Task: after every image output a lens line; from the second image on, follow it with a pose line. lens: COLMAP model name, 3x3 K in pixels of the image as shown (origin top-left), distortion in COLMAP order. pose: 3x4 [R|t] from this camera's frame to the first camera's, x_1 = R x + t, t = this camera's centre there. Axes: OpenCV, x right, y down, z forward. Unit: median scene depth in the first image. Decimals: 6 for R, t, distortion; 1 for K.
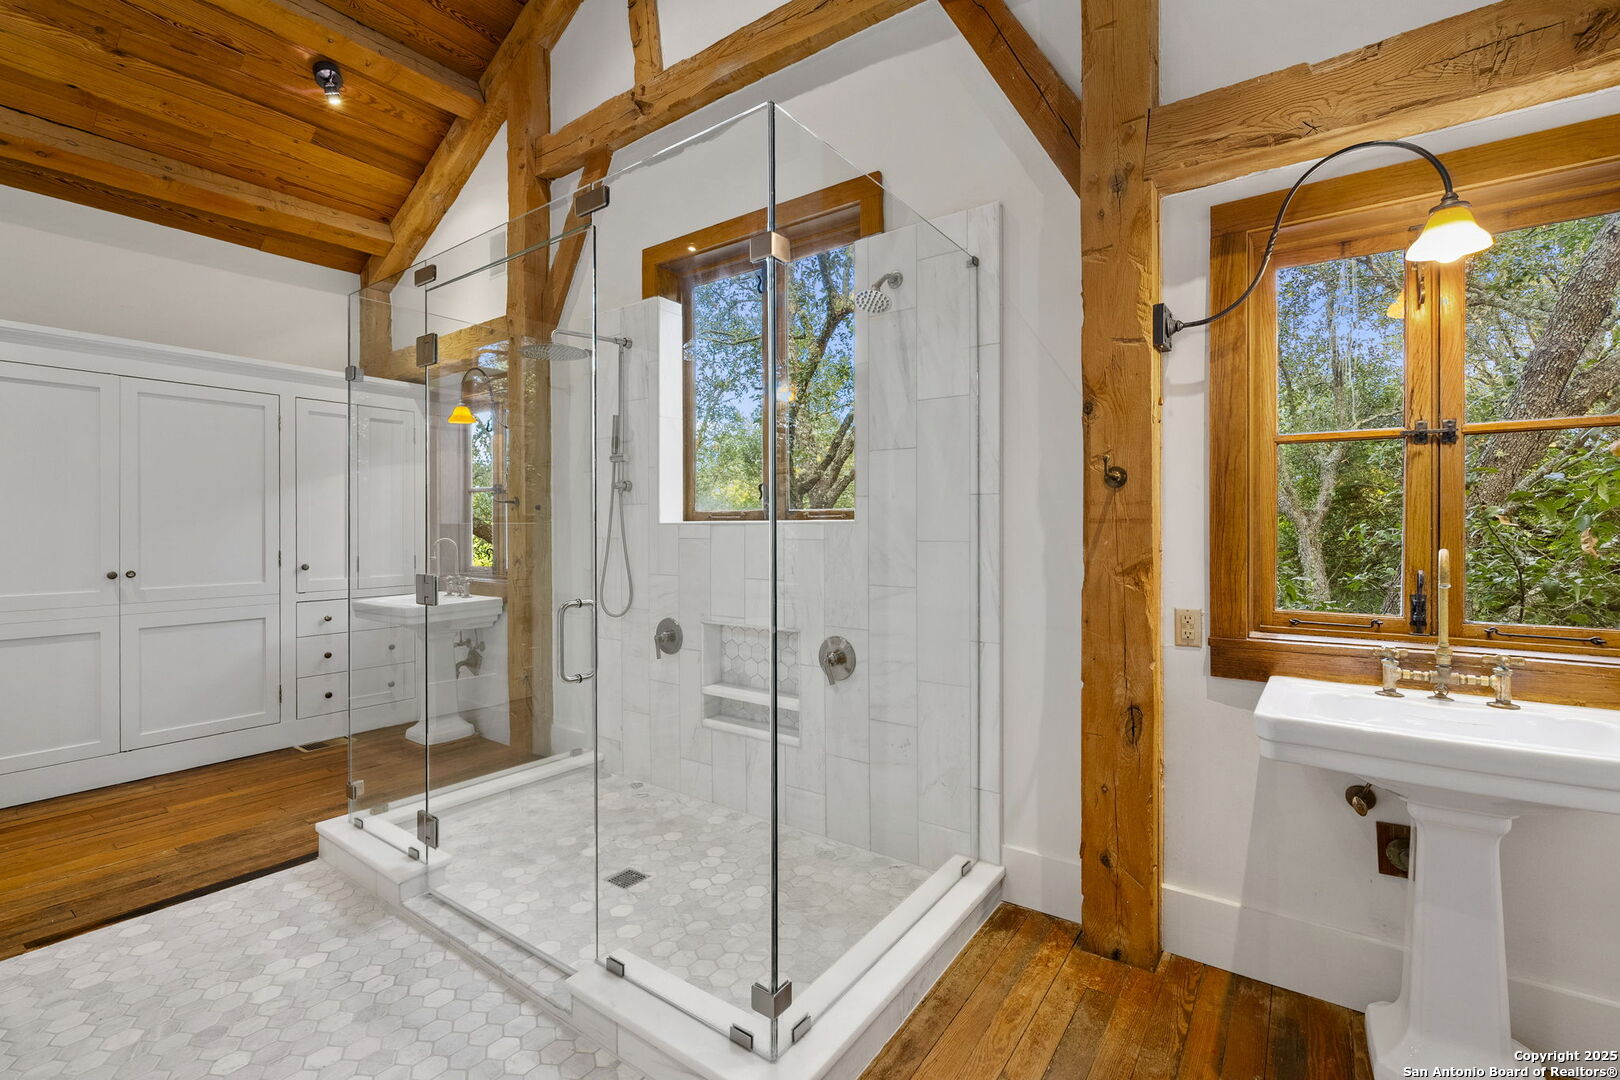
lens RADIAL K [[724.2, 0, 806.7], [0, 724.2, 528.3], [0, 0, 1]] dist [-0.003635, -0.000048]
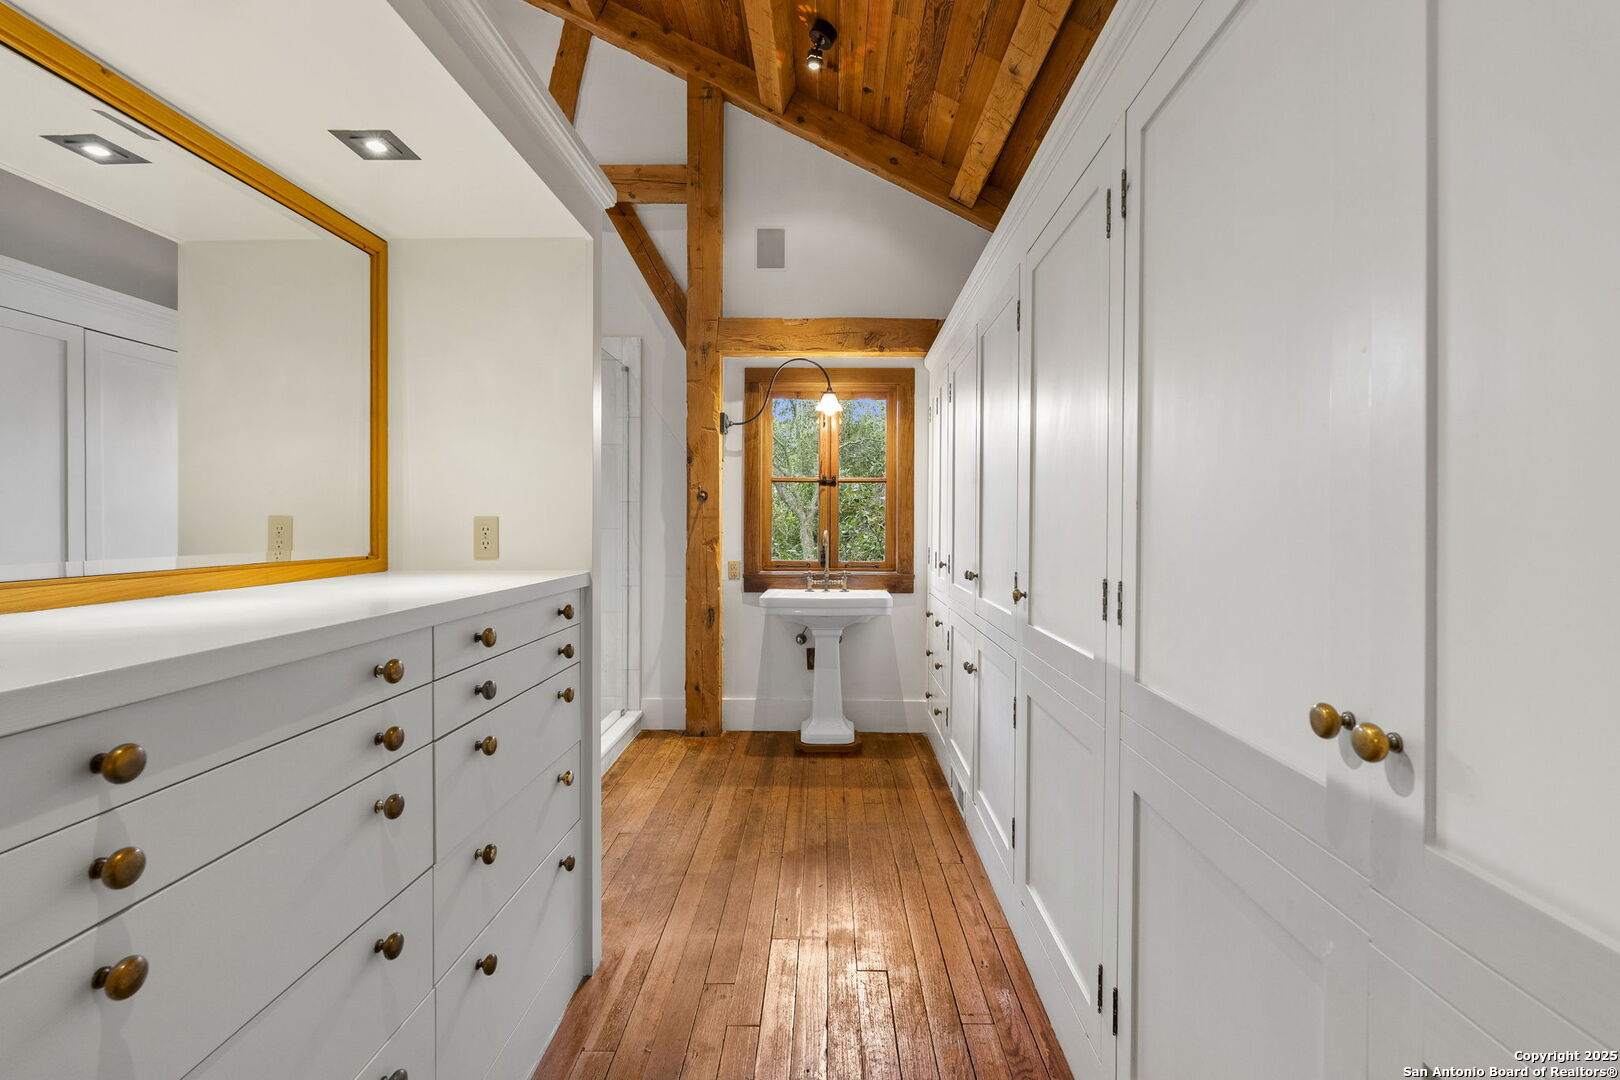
lens RADIAL K [[724.2, 0, 810.1], [0, 724.2, 528.5], [0, 0, 1]] dist [-0.003635, -0.000048]
pose [[0.825464, -0.001856, 0.564452, -0.462508], [-0.005066, 0.999930, 0.010696, -0.003602], [-0.564432, -0.011689, 0.825396, -0.830621]]
